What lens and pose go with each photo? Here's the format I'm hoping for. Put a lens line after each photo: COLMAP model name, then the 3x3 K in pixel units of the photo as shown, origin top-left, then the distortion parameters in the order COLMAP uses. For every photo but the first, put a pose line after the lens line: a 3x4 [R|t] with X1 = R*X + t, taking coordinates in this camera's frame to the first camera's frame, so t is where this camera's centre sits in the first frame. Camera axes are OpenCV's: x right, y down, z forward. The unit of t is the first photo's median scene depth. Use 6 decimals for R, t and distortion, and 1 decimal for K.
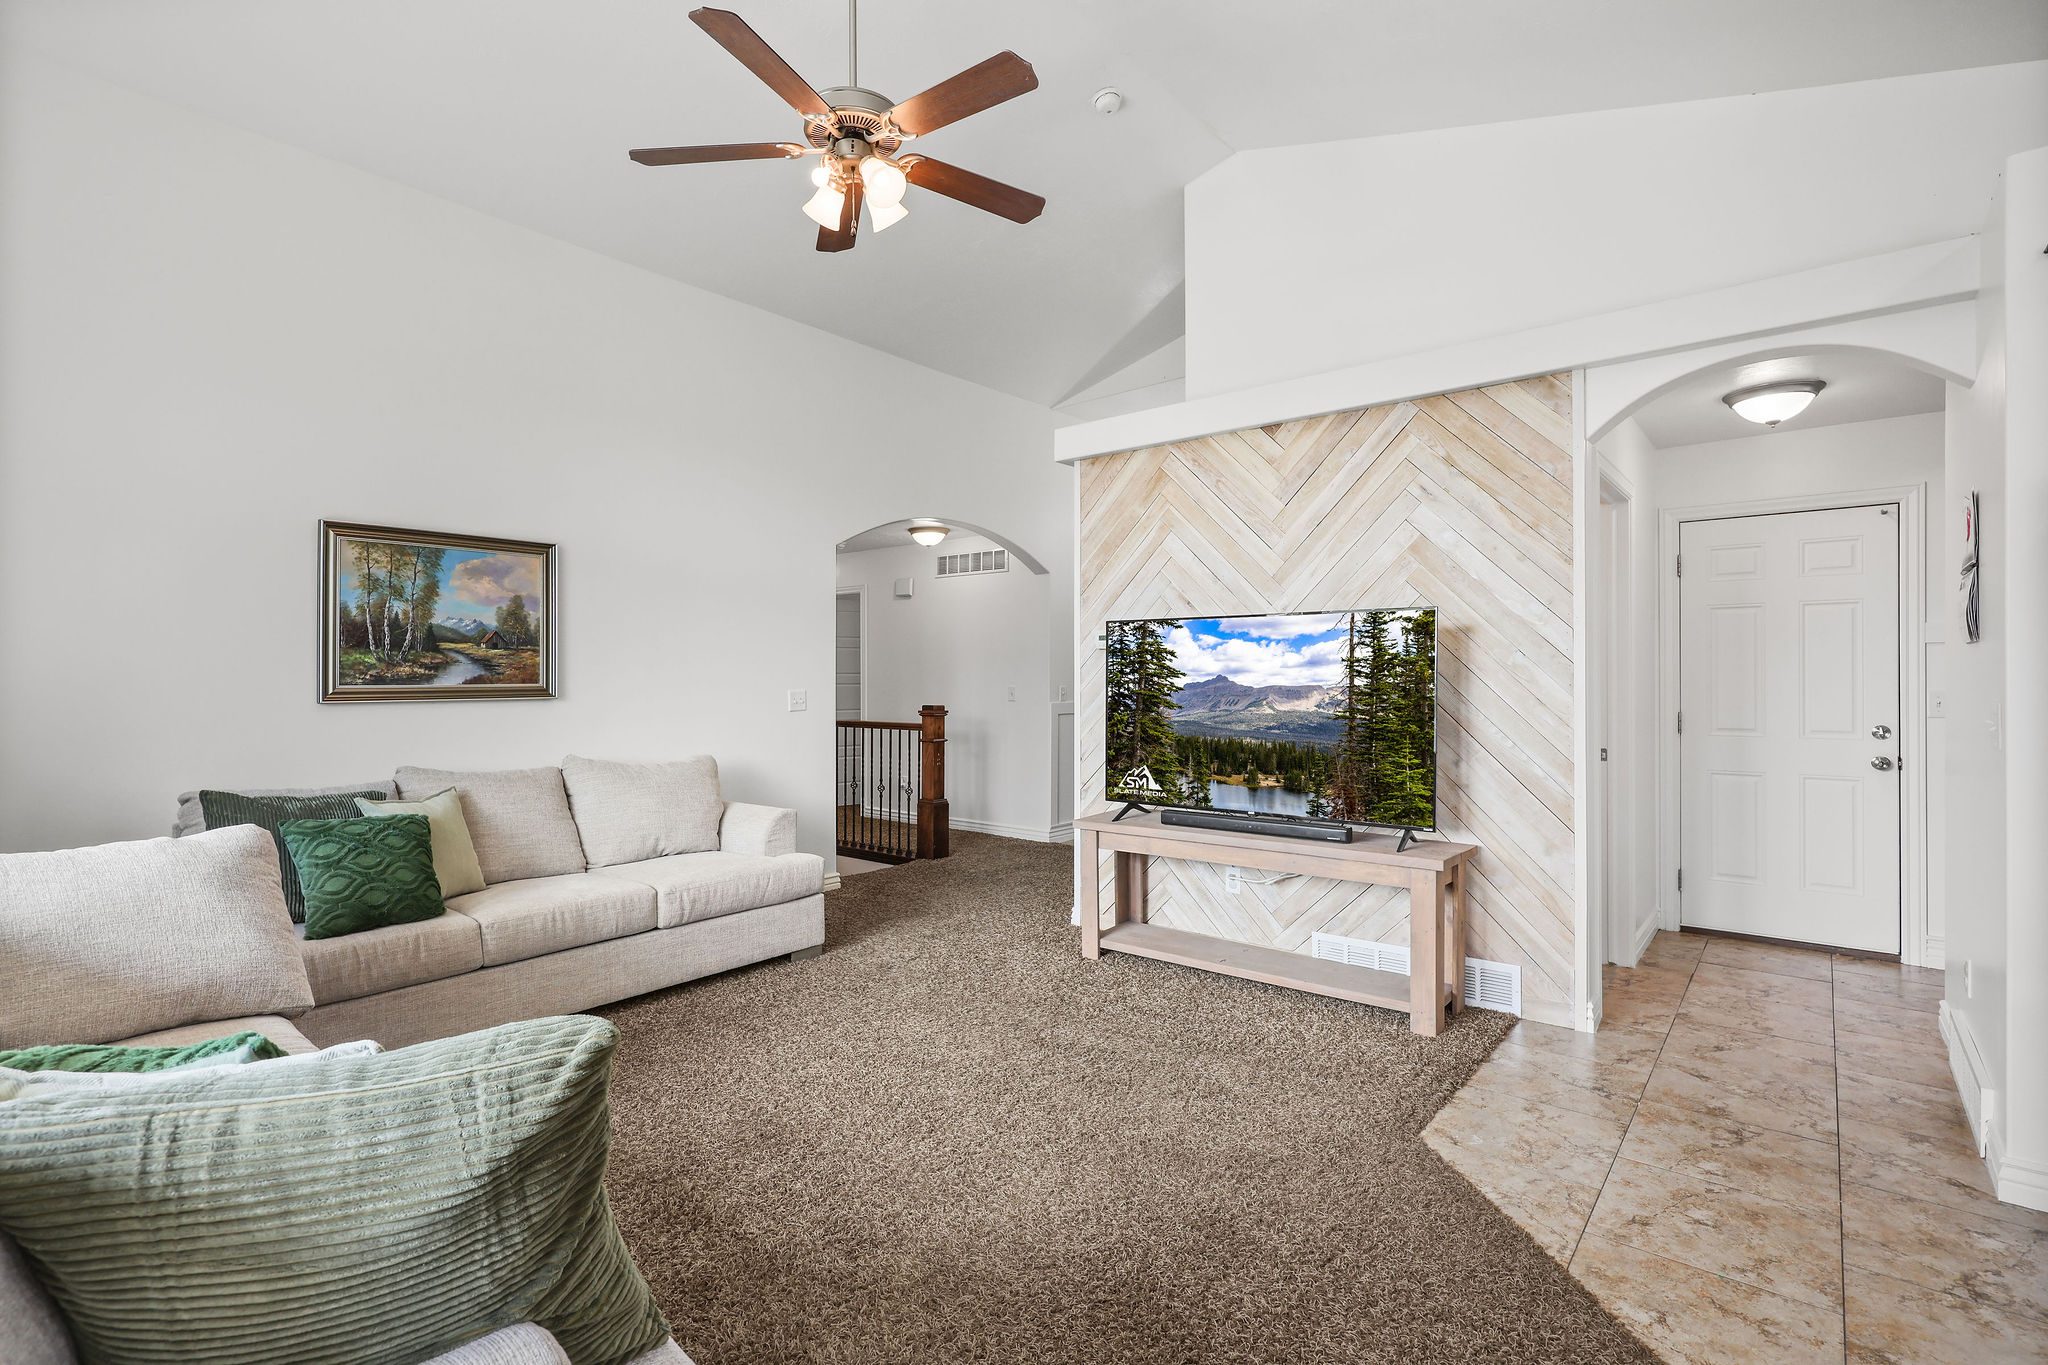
lens RADIAL K [[951.6, 0, 992.1], [0, 951.6, 682.1], [0, 0, 1]] dist [-0.002075, 0.000275]
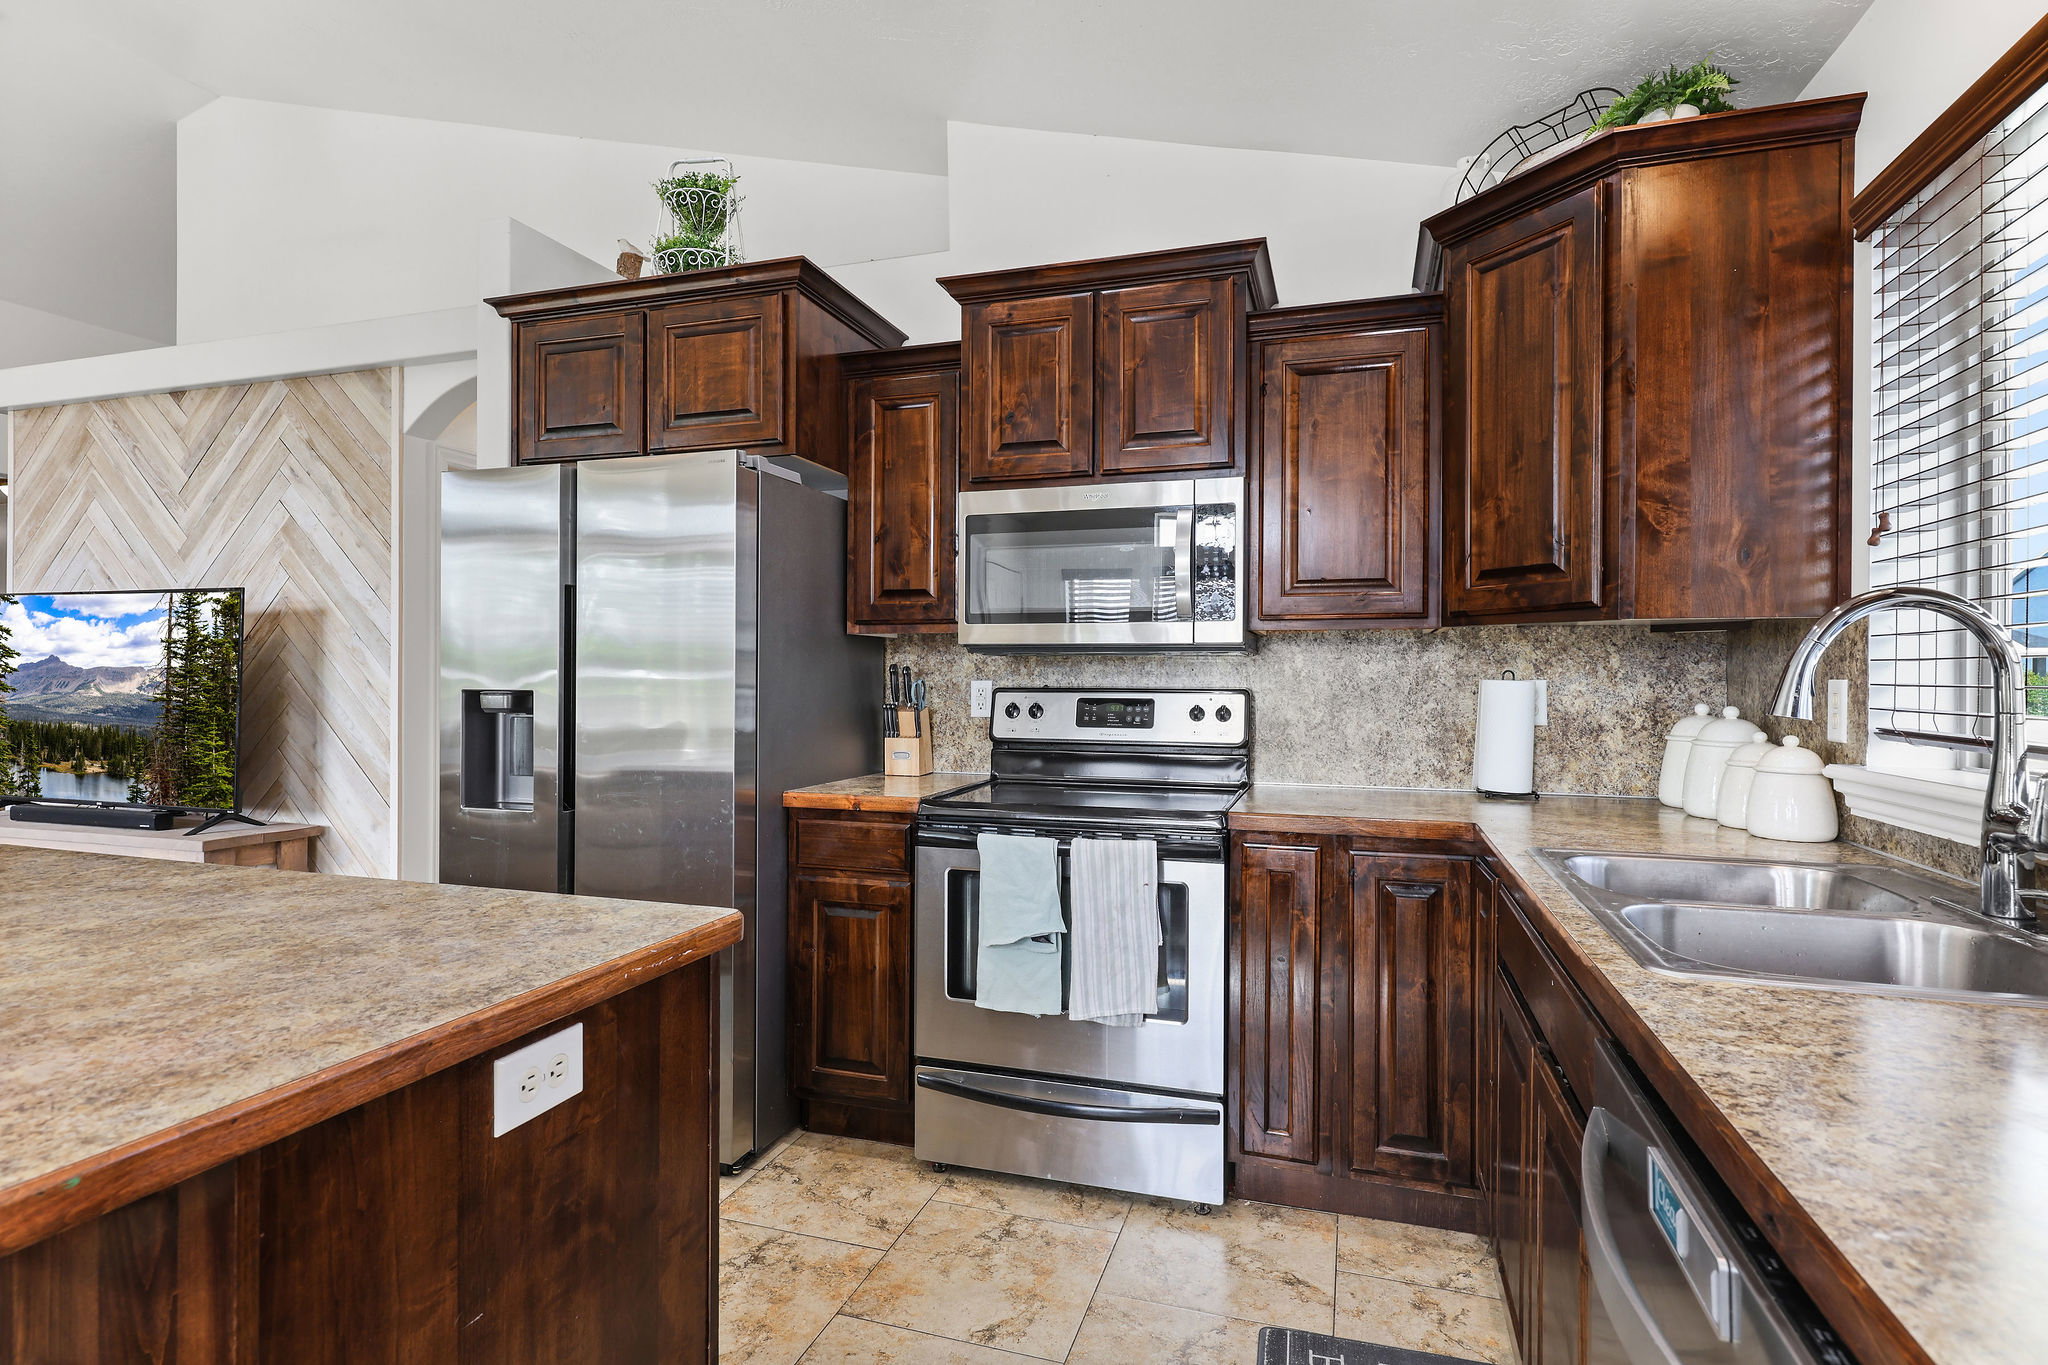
lens RADIAL K [[1049.5, 0, 1020.0], [0, 1049.5, 686.4], [0, 0, 1]] dist [0.002983, 0.000845]
pose [[0.930823, 0.000912, 0.365470, 0.727959], [-0.002933, 0.999983, 0.004976, 0.014527], [-0.365459, -0.005704, 0.930810, -0.290601]]
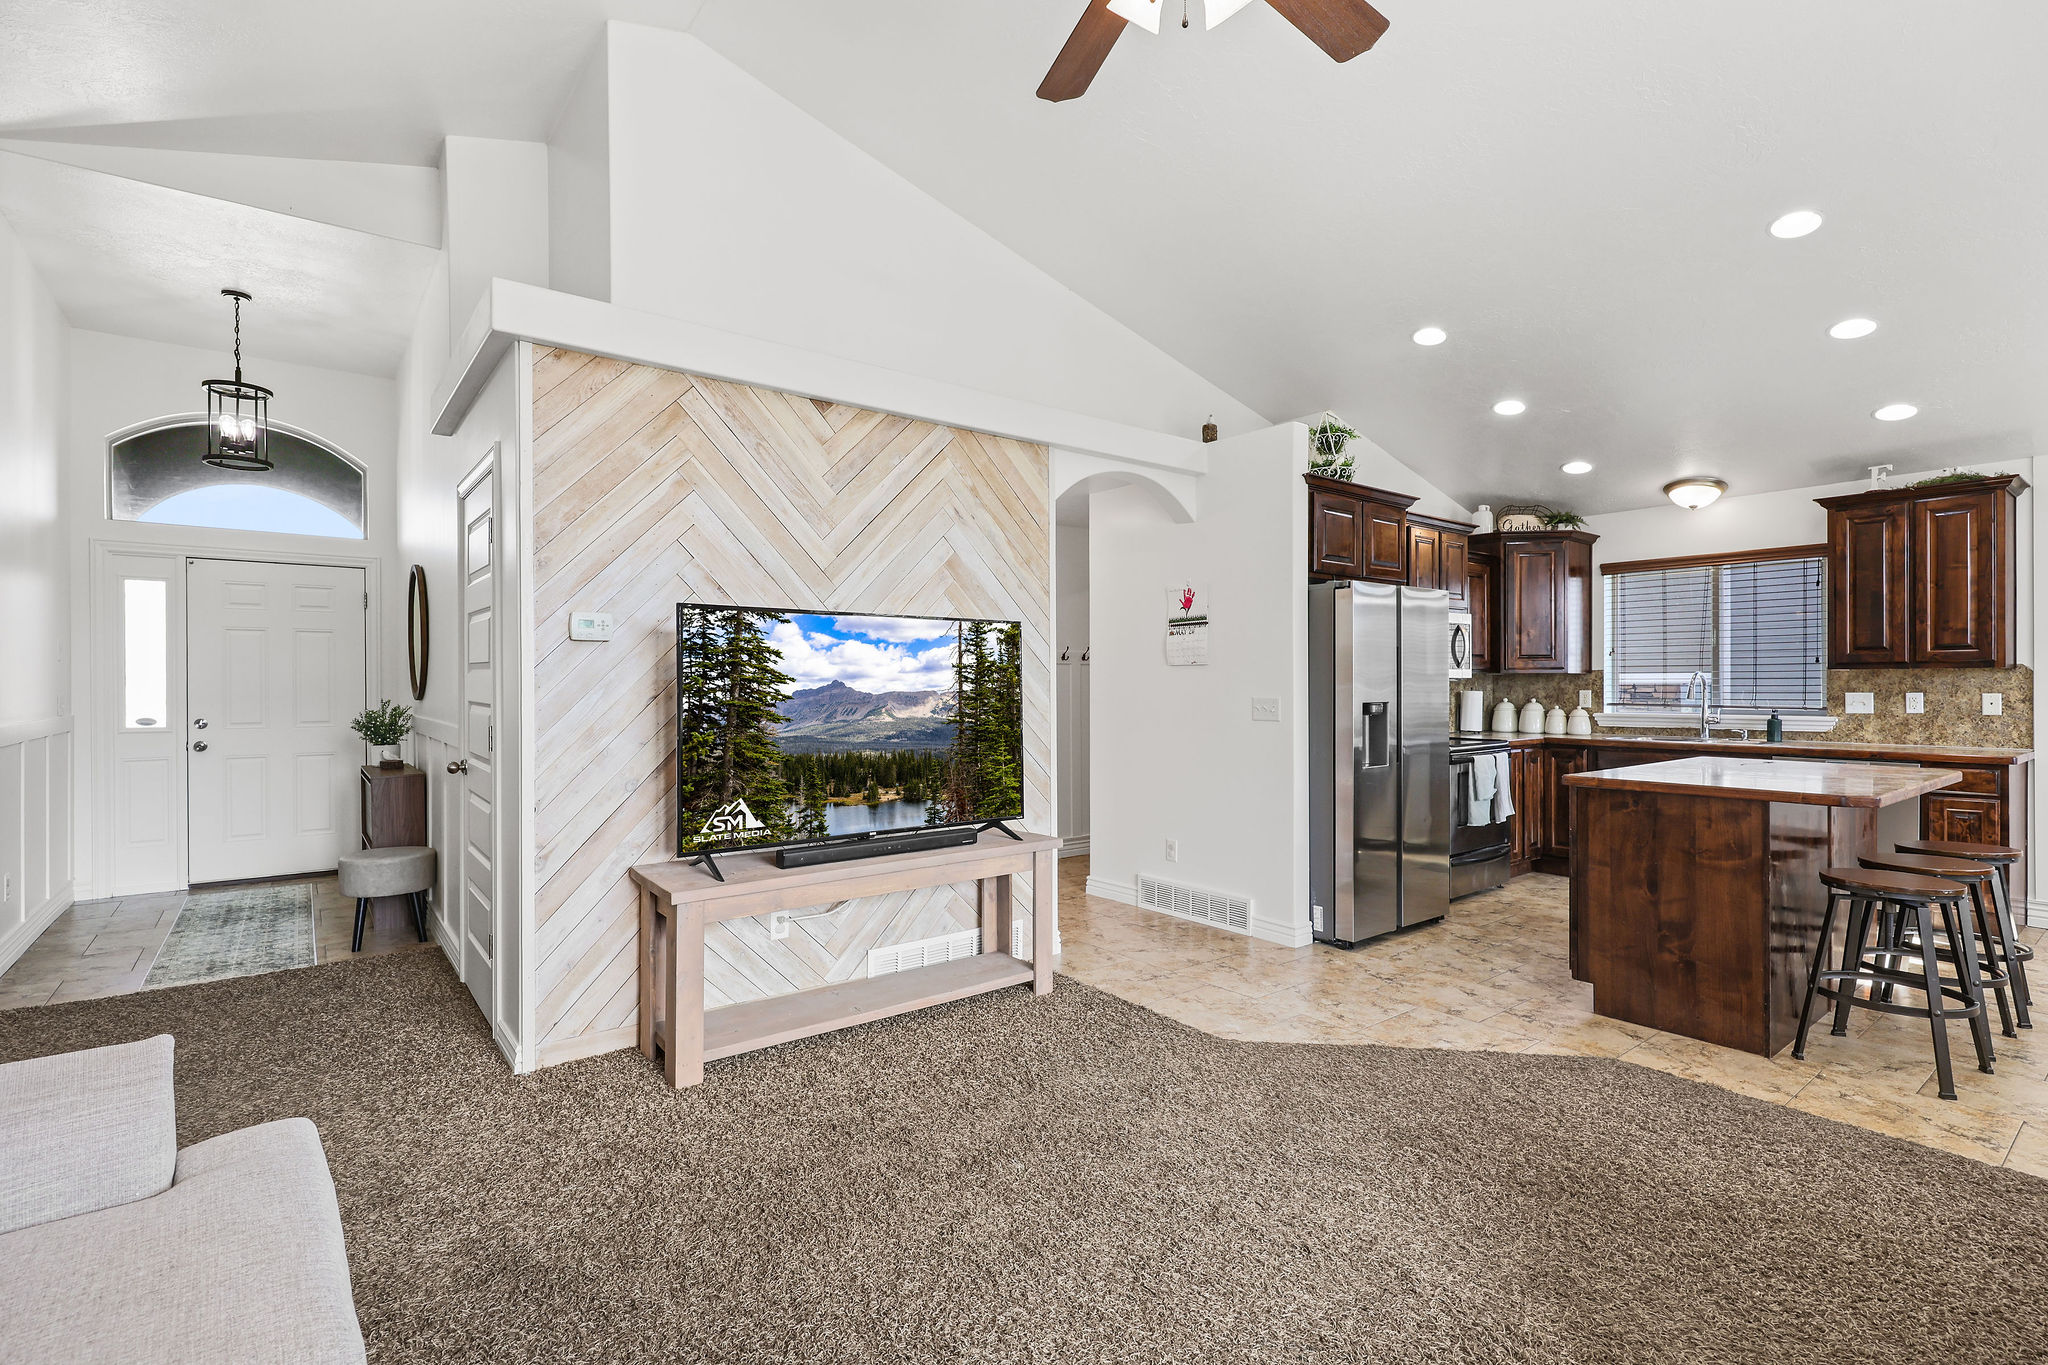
lens RADIAL K [[939.1, 0, 1060.0], [0, 939.1, 687.4], [0, 0, 1]] dist [0.017461, 0.000363]
pose [[0.193868, -0.003638, 0.981021, -0.562777], [0.005549, 0.999981, 0.002612, -0.002138], [-0.981012, 0.004937, 0.193885, 0.644726]]
